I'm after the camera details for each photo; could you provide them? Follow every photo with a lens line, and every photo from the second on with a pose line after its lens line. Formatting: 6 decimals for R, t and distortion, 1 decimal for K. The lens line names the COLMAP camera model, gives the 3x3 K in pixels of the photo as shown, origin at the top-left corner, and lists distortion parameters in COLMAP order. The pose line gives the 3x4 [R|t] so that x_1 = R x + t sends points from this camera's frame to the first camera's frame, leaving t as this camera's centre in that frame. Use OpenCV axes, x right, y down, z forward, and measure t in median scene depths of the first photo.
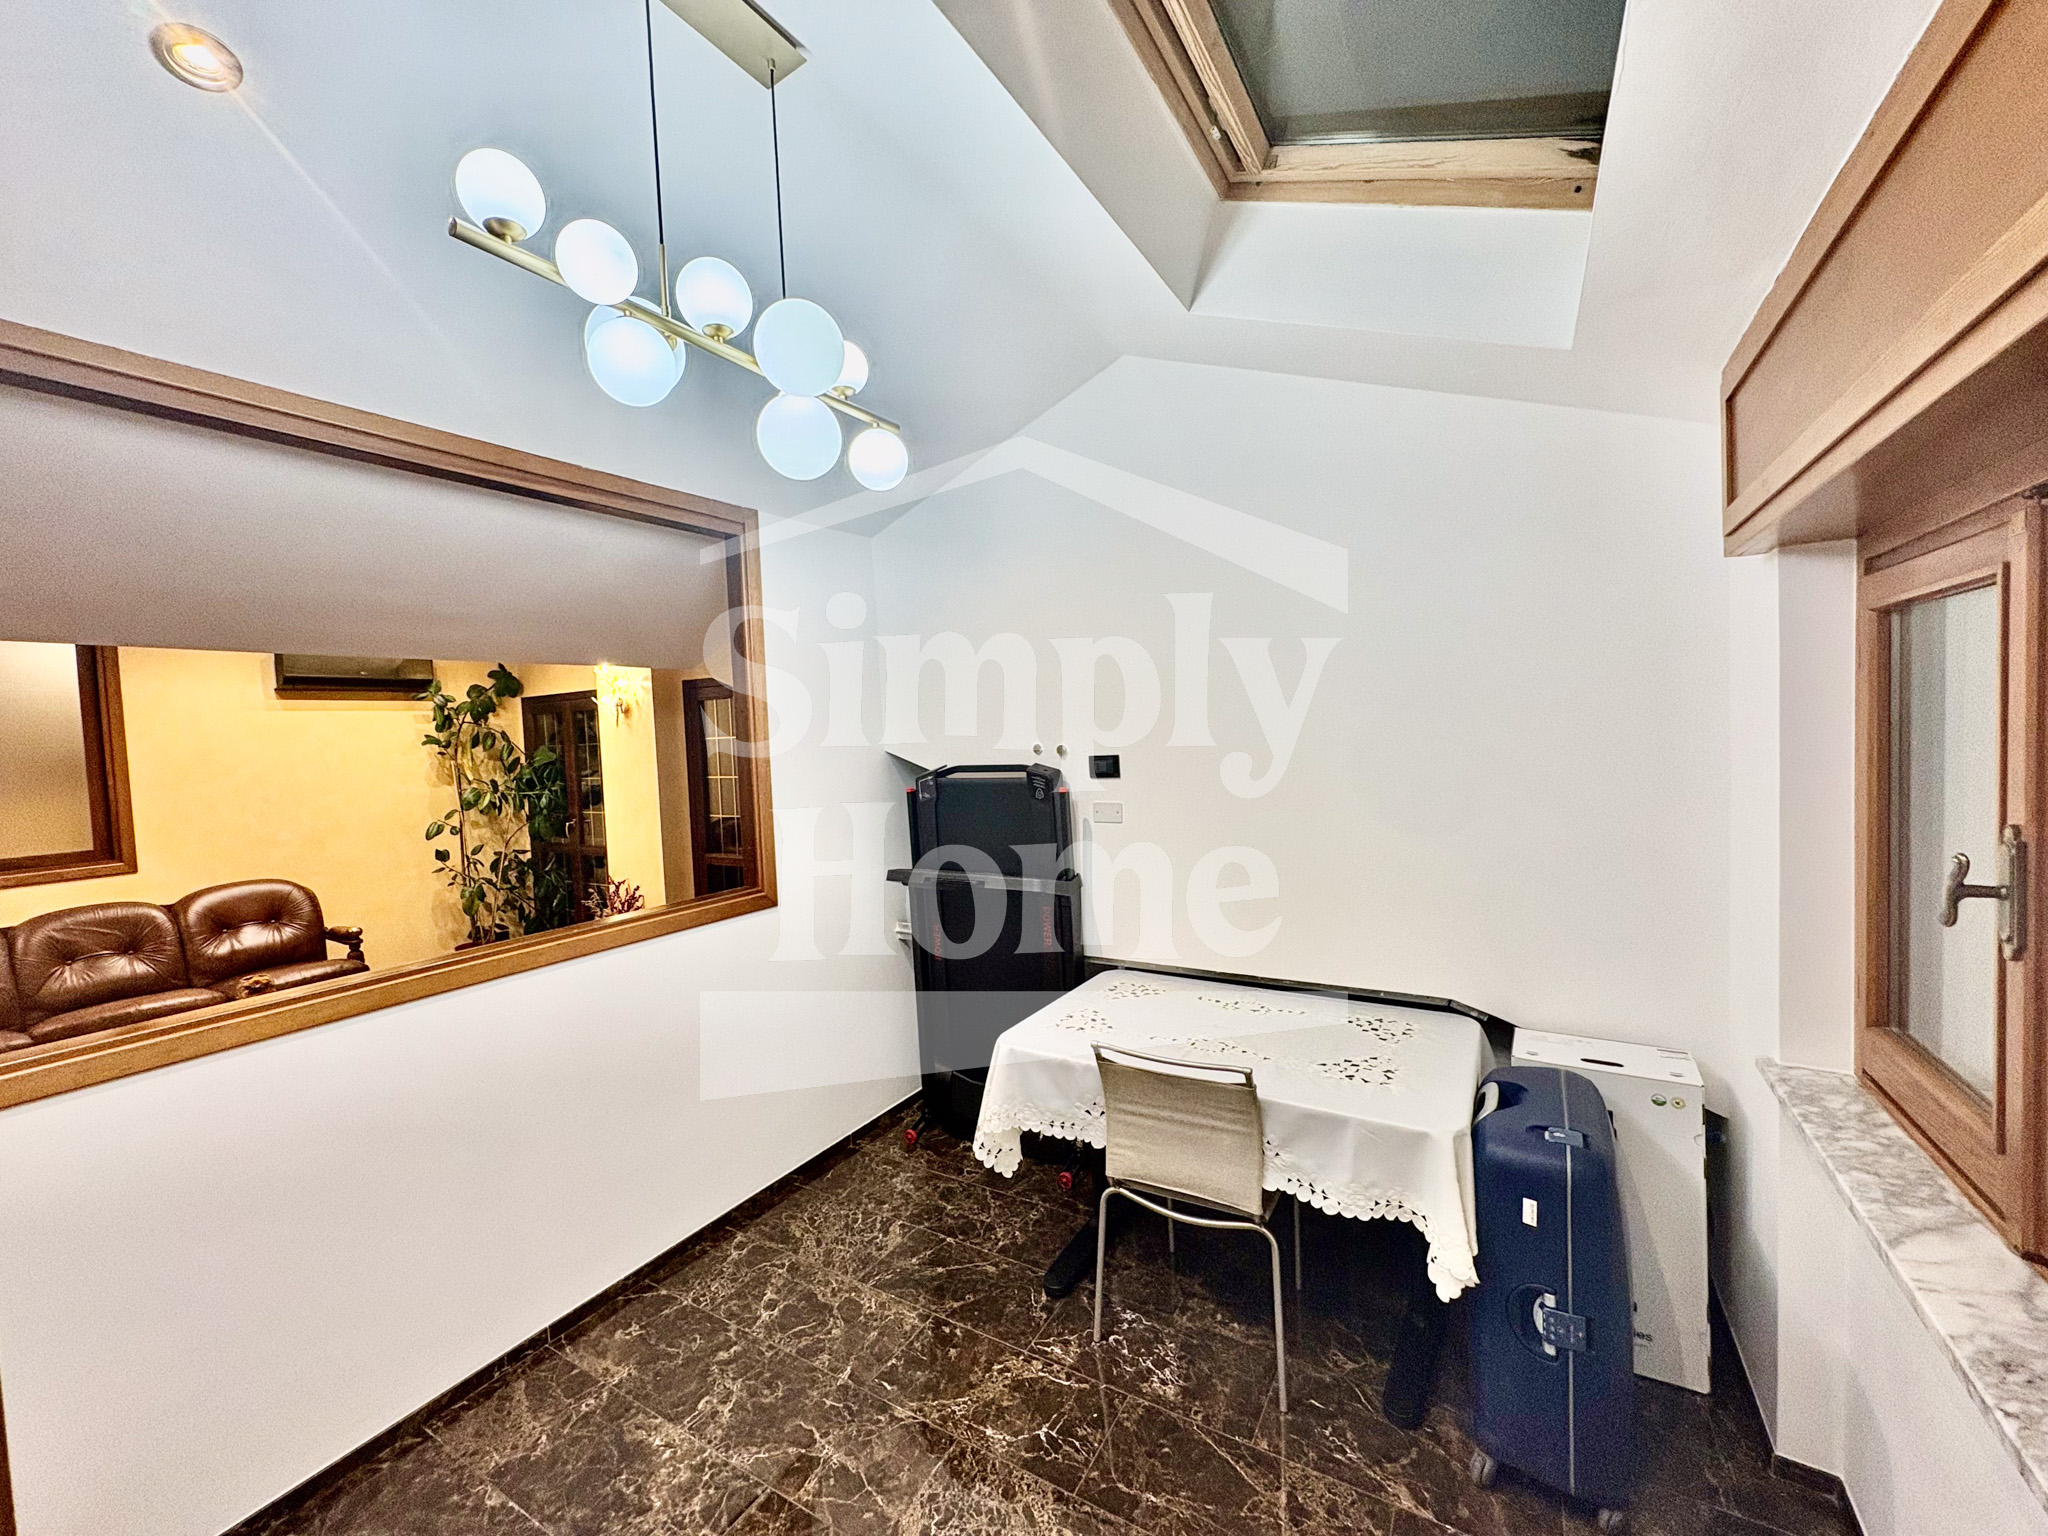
lens RADIAL K [[813.1, 0, 1026.8], [0, 813.1, 765.9], [0, 0, 1]] dist [0.000345, -0.000224]
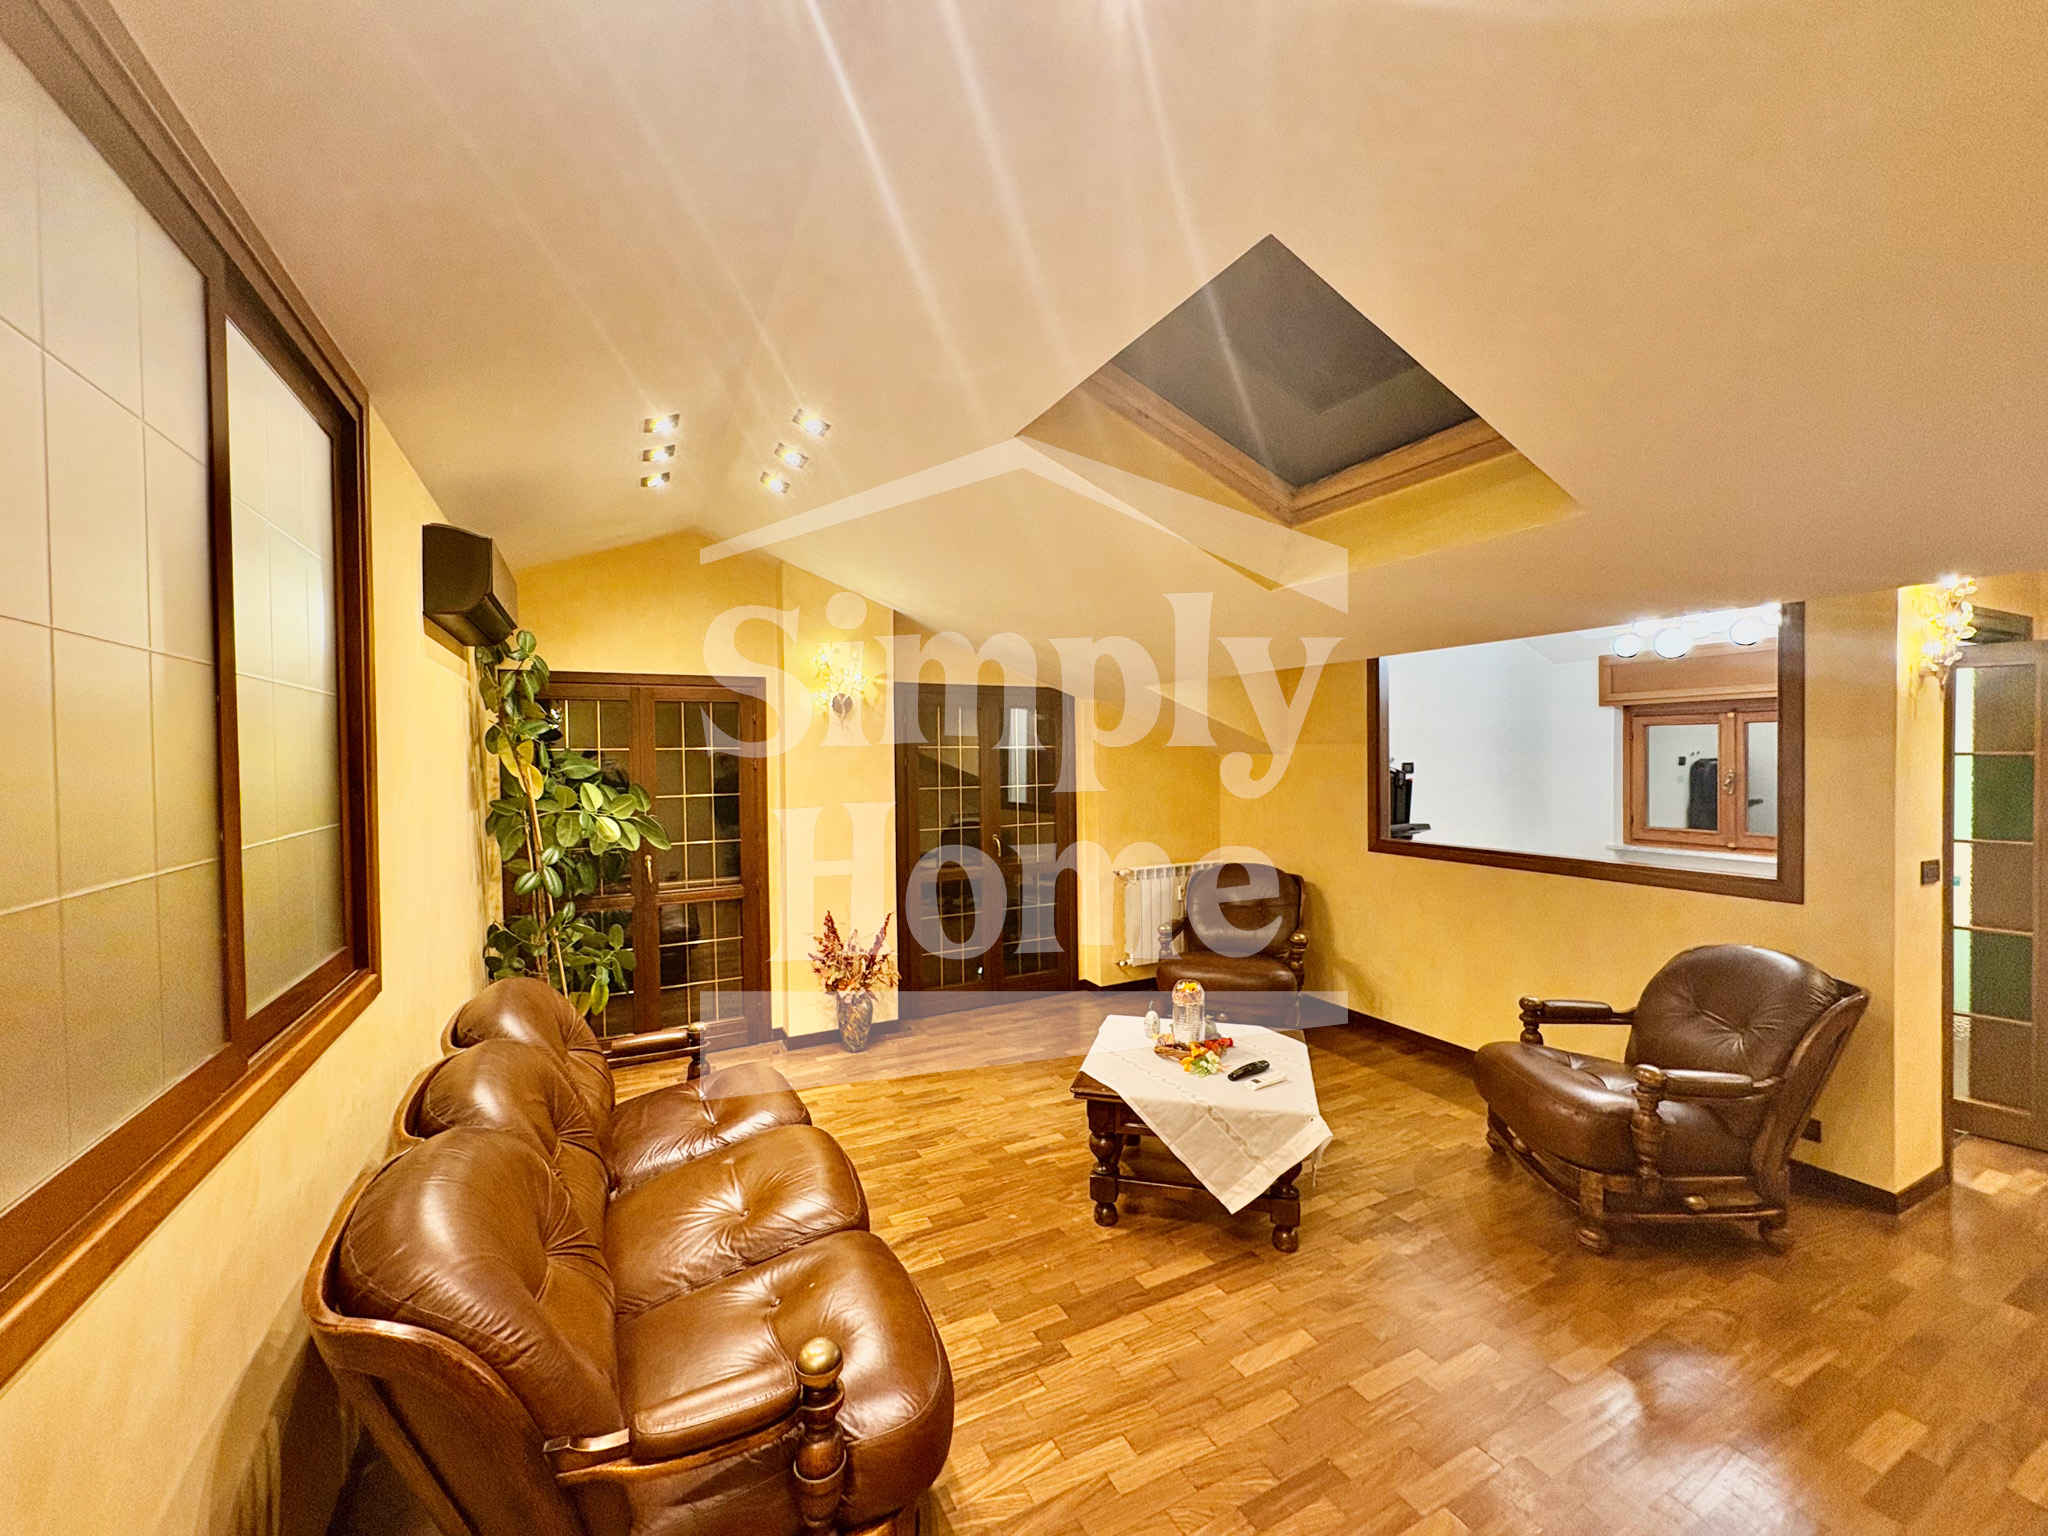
lens RADIAL K [[813.9, 0, 1027.0], [0, 813.9, 764.4], [0, 0, 1]] dist [0.000134, -0.000122]
pose [[0.523561, 0.025216, 0.851615, -2.764499], [0.026119, 0.998617, -0.045627, 0.077577], [-0.851588, 0.046132, 0.522178, 1.010299]]
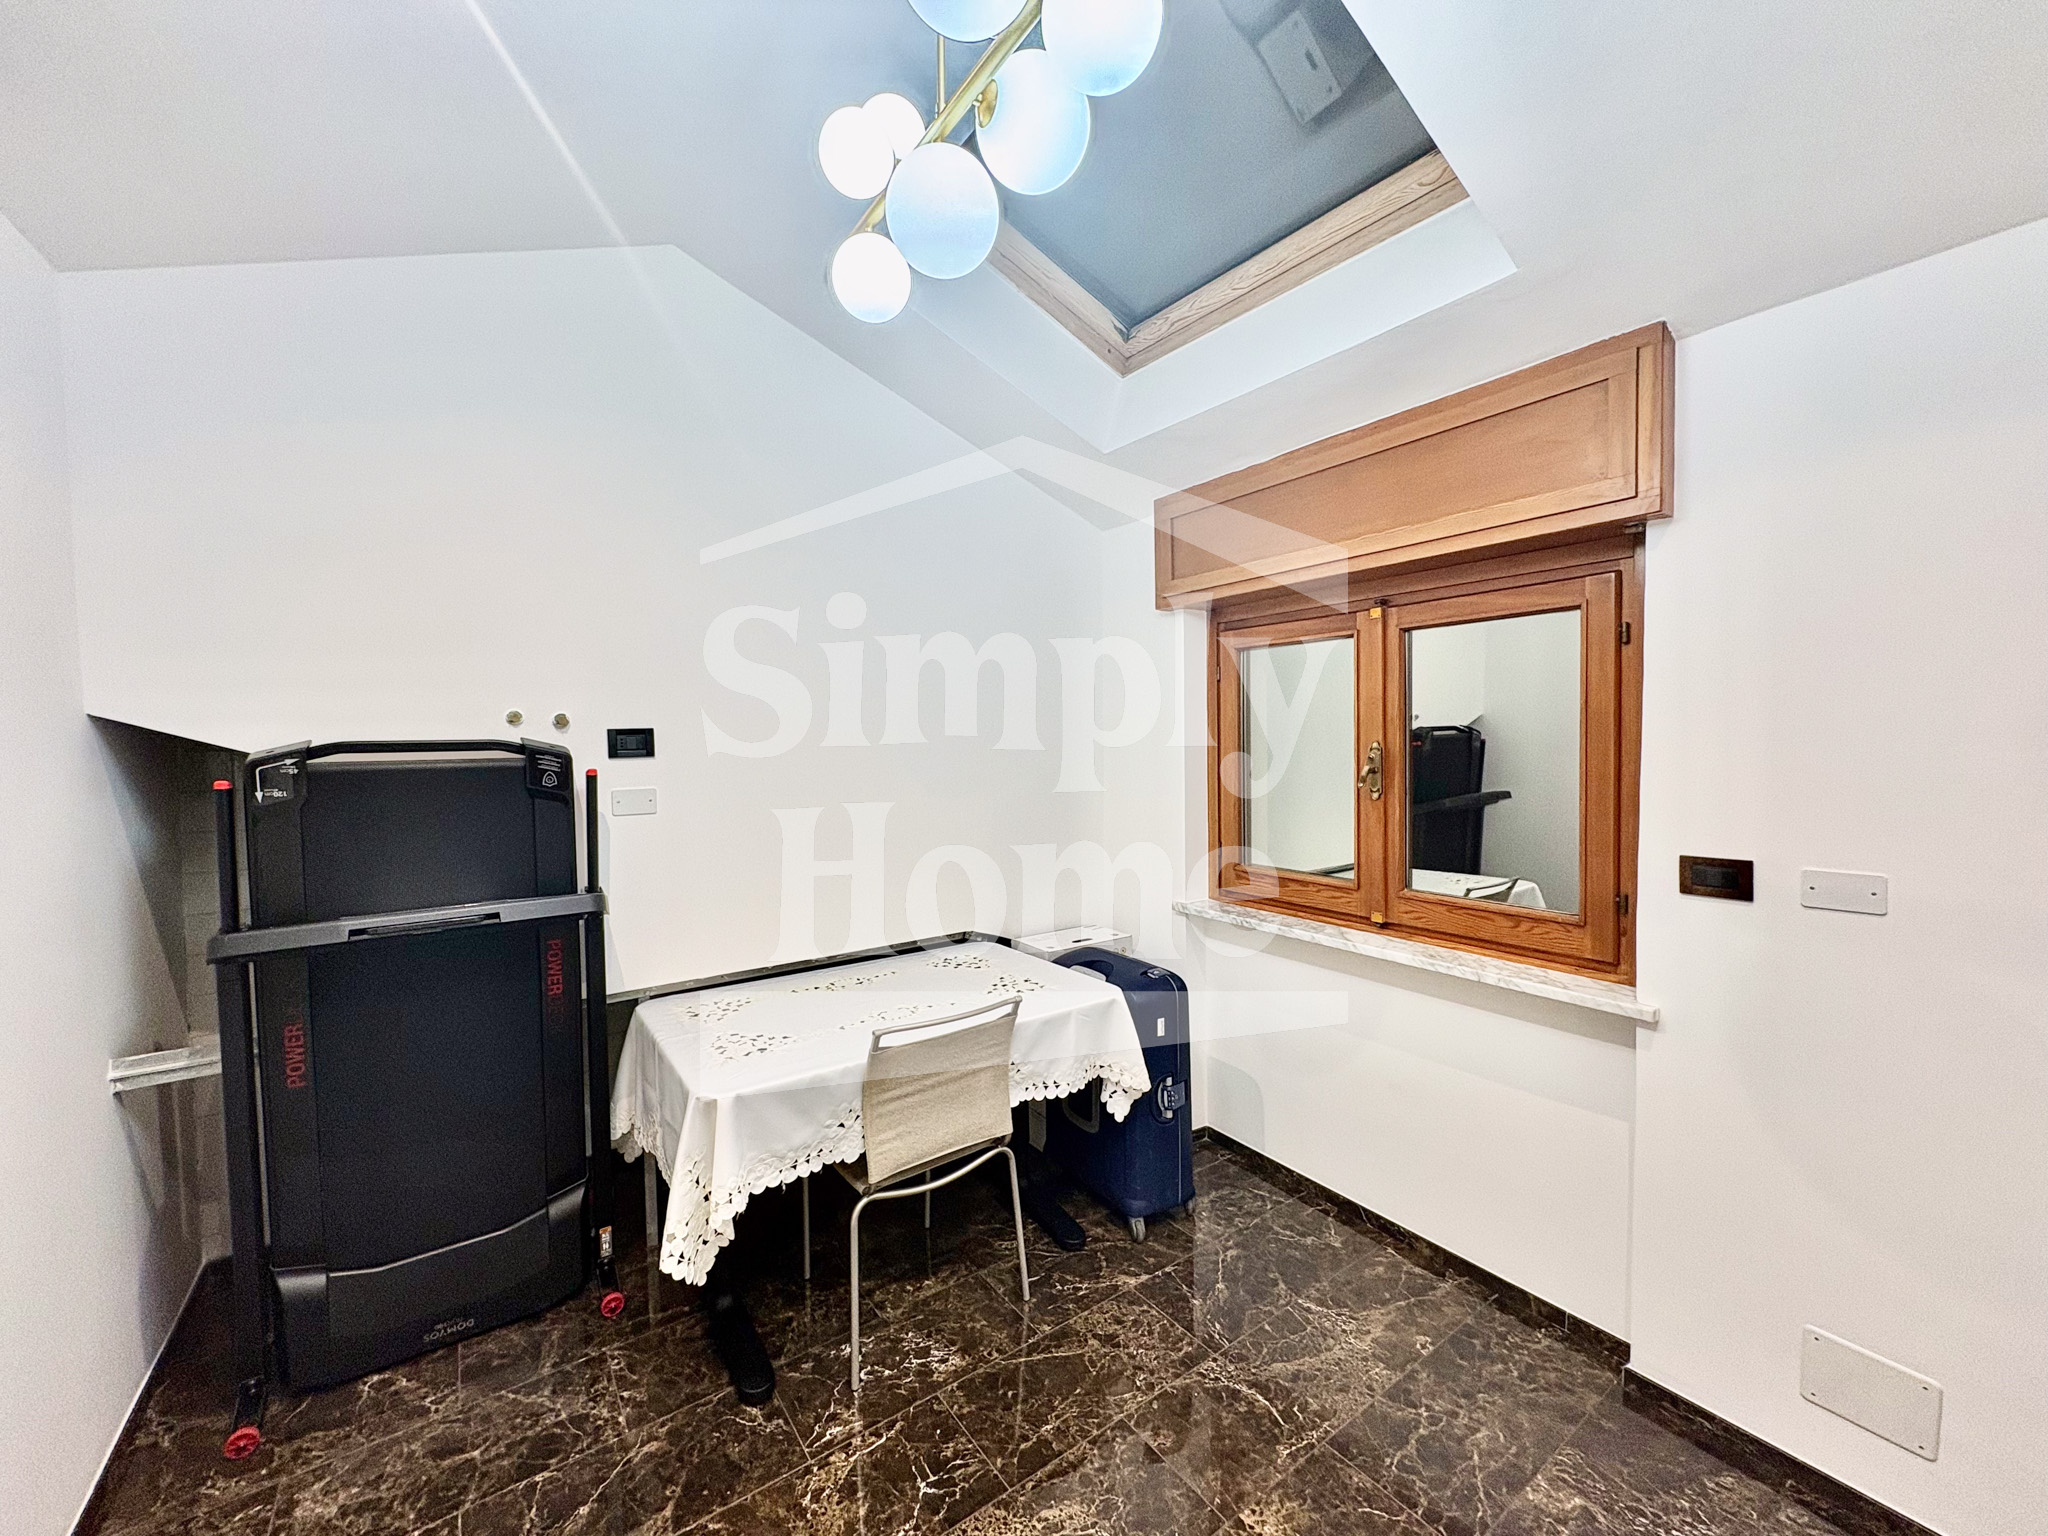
lens RADIAL K [[813.1, 0, 1026.8], [0, 813.1, 765.9], [0, 0, 1]] dist [0.000345, -0.000224]
pose [[0.406404, 0.000941, 0.913693, -0.619962], [0.038477, 0.999095, -0.018143, 0.068857], [-0.912883, 0.042529, 0.406000, 0.450257]]
